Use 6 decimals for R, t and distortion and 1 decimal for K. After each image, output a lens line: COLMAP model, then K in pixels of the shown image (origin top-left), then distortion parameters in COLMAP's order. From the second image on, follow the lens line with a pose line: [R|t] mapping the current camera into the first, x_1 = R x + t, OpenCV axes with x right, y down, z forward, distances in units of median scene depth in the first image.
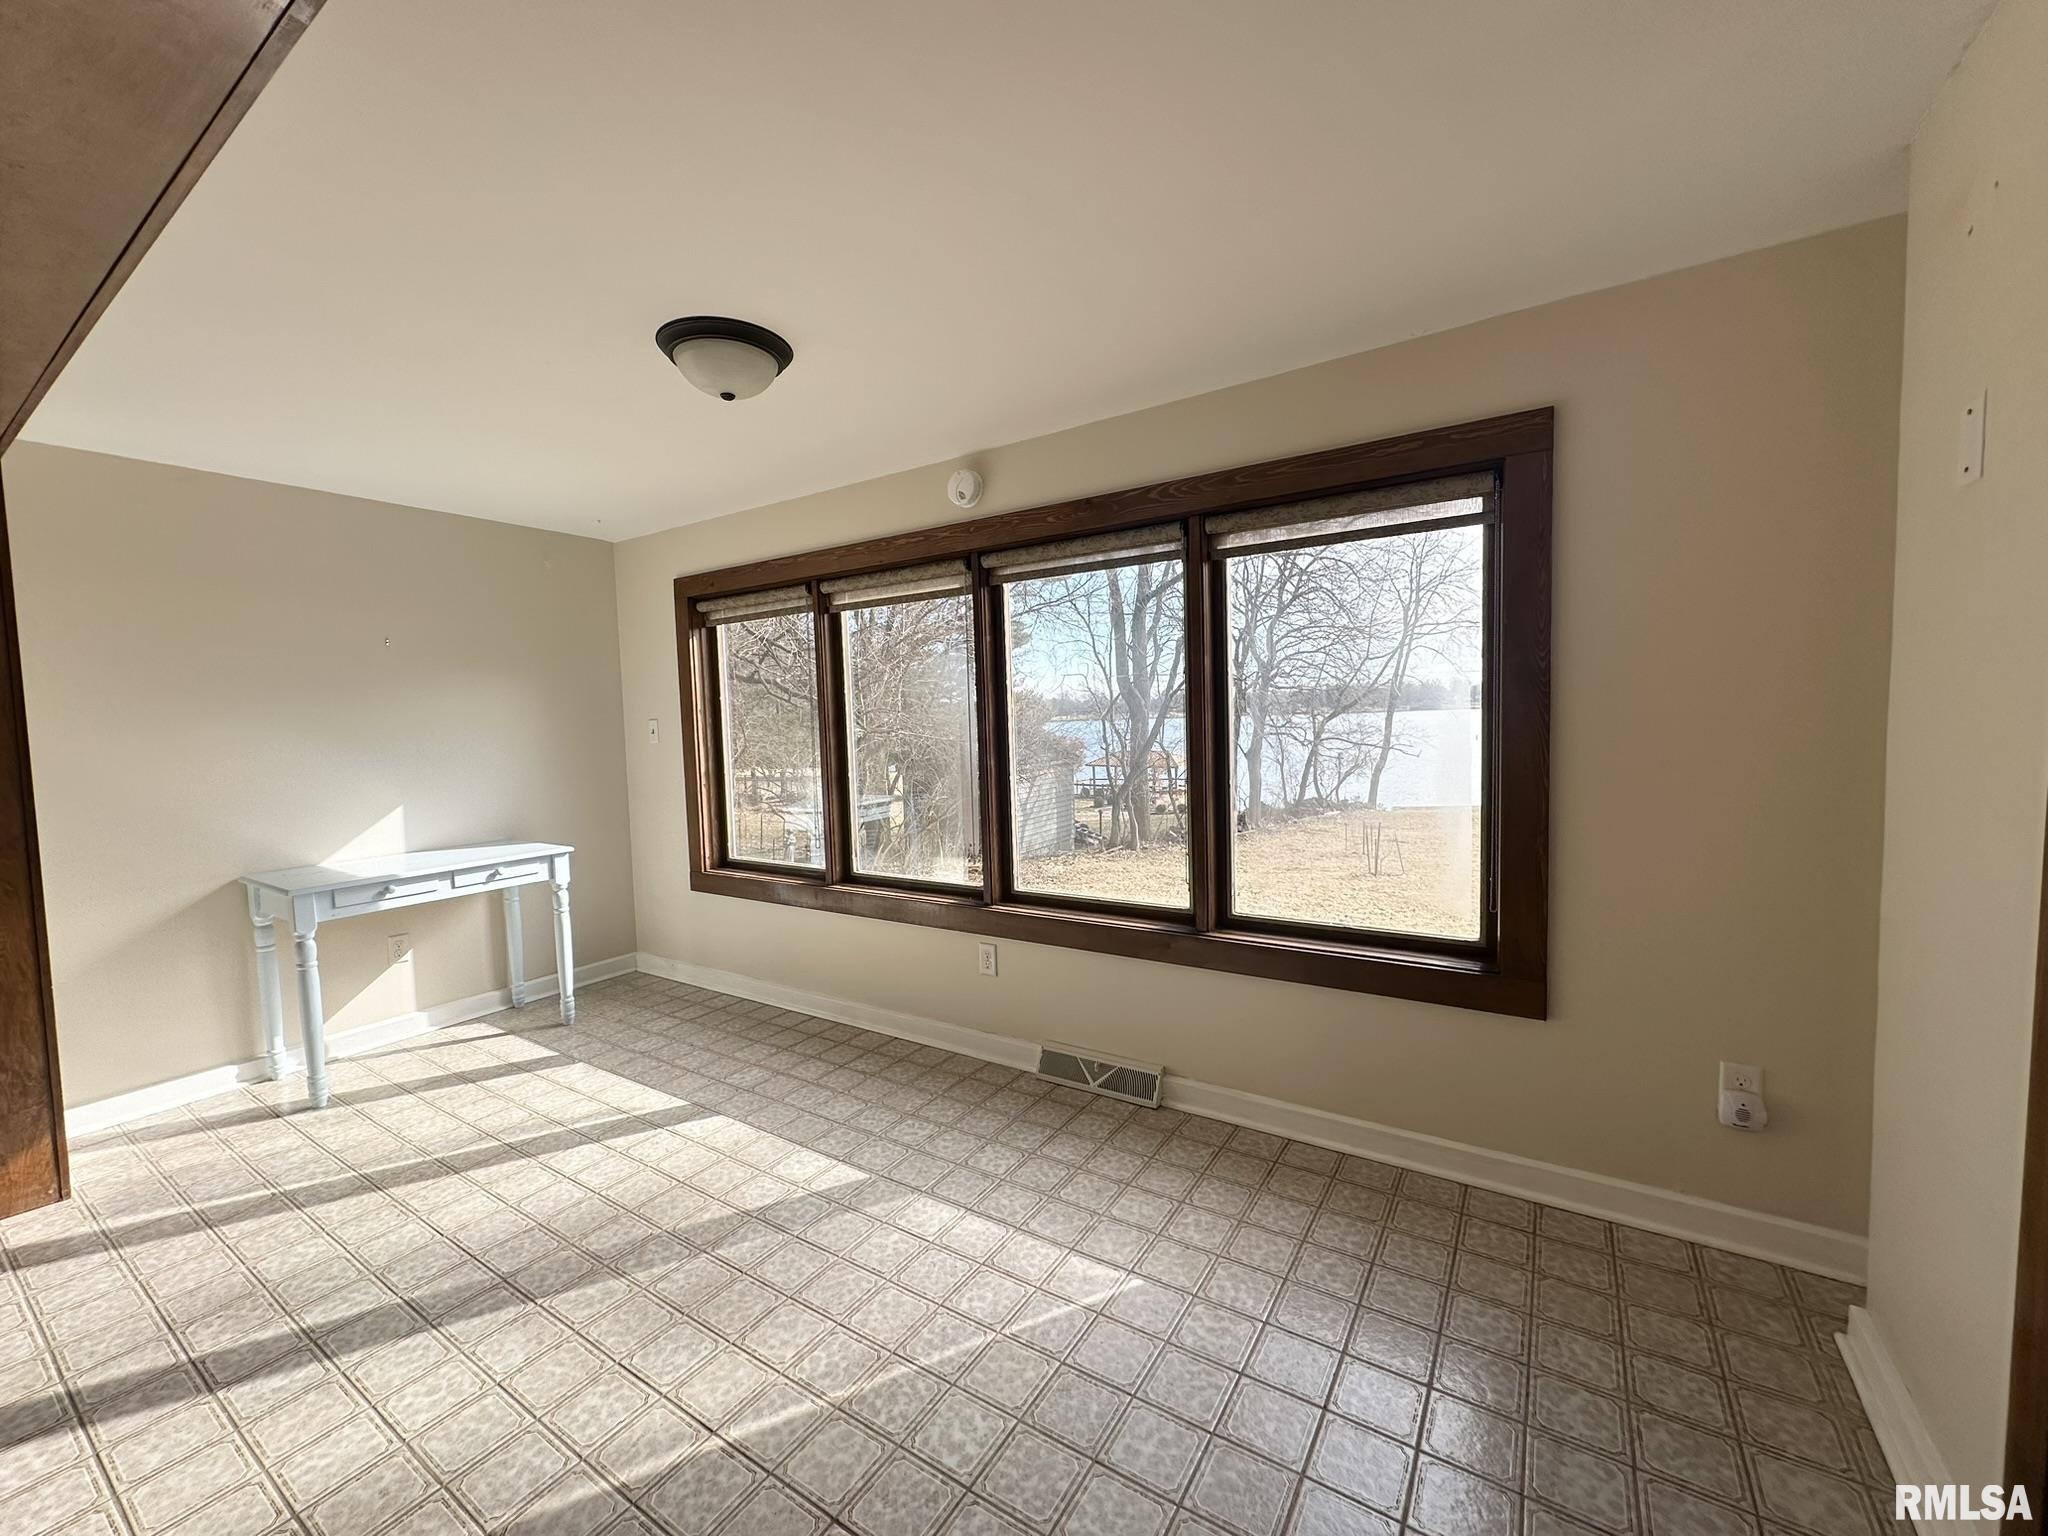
lens RADIAL K [[812.8, 0, 1025.6], [0, 812.8, 762.7], [0, 0, 1]] dist [-0.004339, 0.000965]
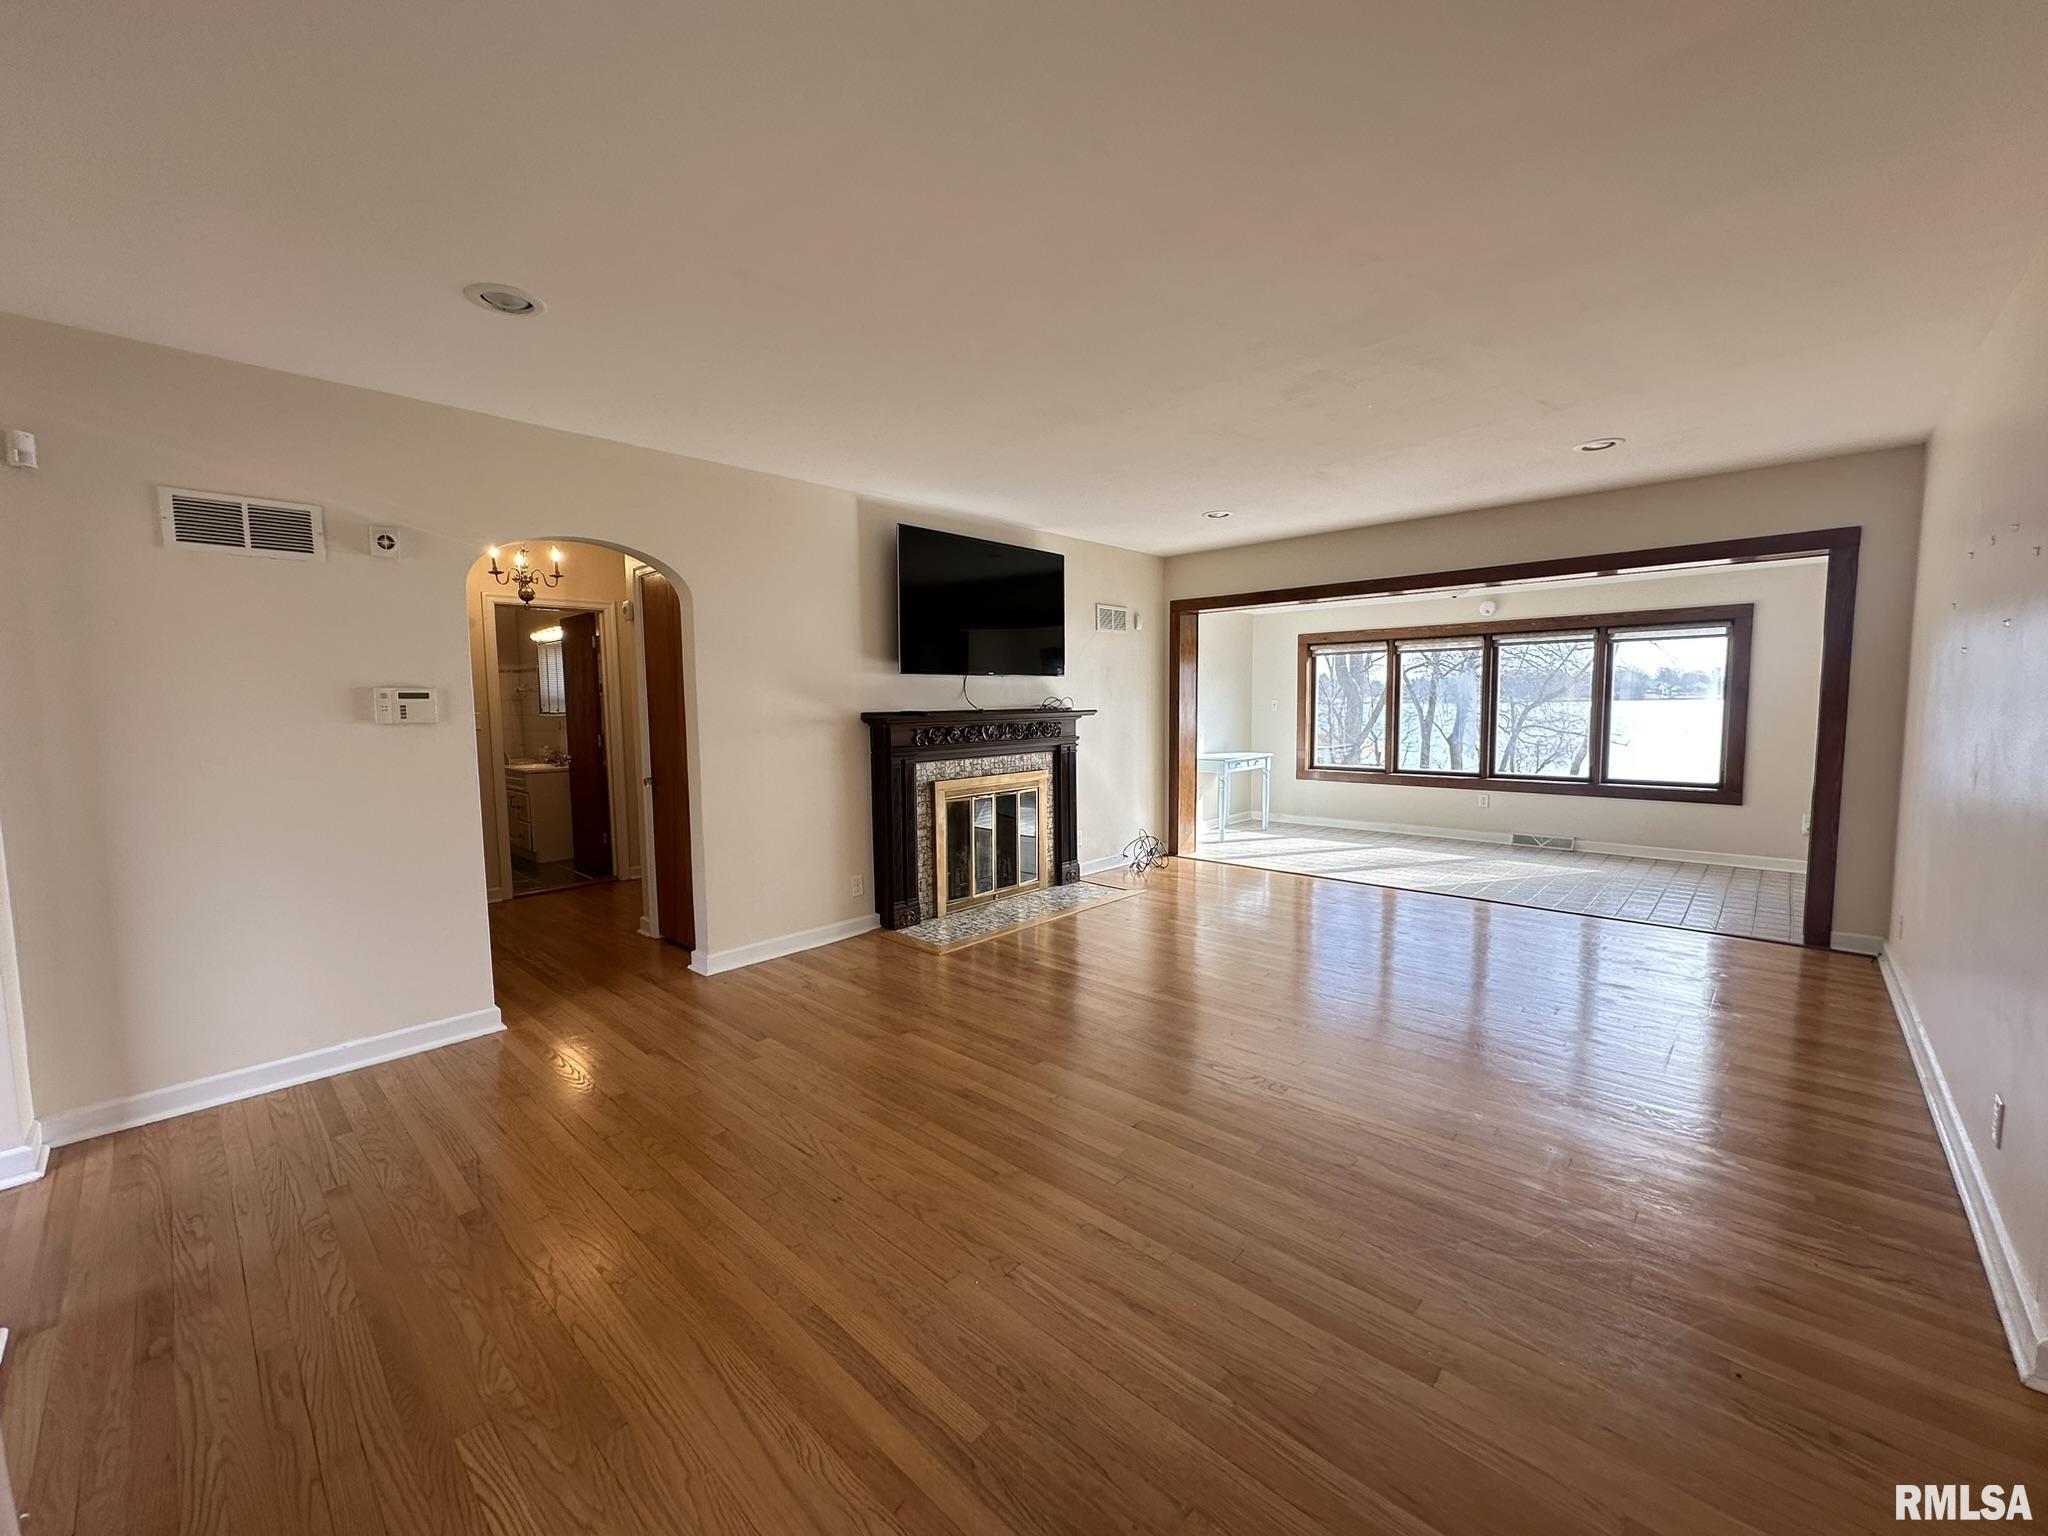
lens RADIAL K [[812.8, 0, 1008.4], [0, 812.8, 764.3], [0, 0, 1]] dist [-0.004339, 0.000965]
pose [[0.981911, 0.027893, -0.187276, -0.933956], [-0.023704, 0.999417, 0.024573, 0.100955], [0.187853, -0.019689, 0.982000, -1.556805]]
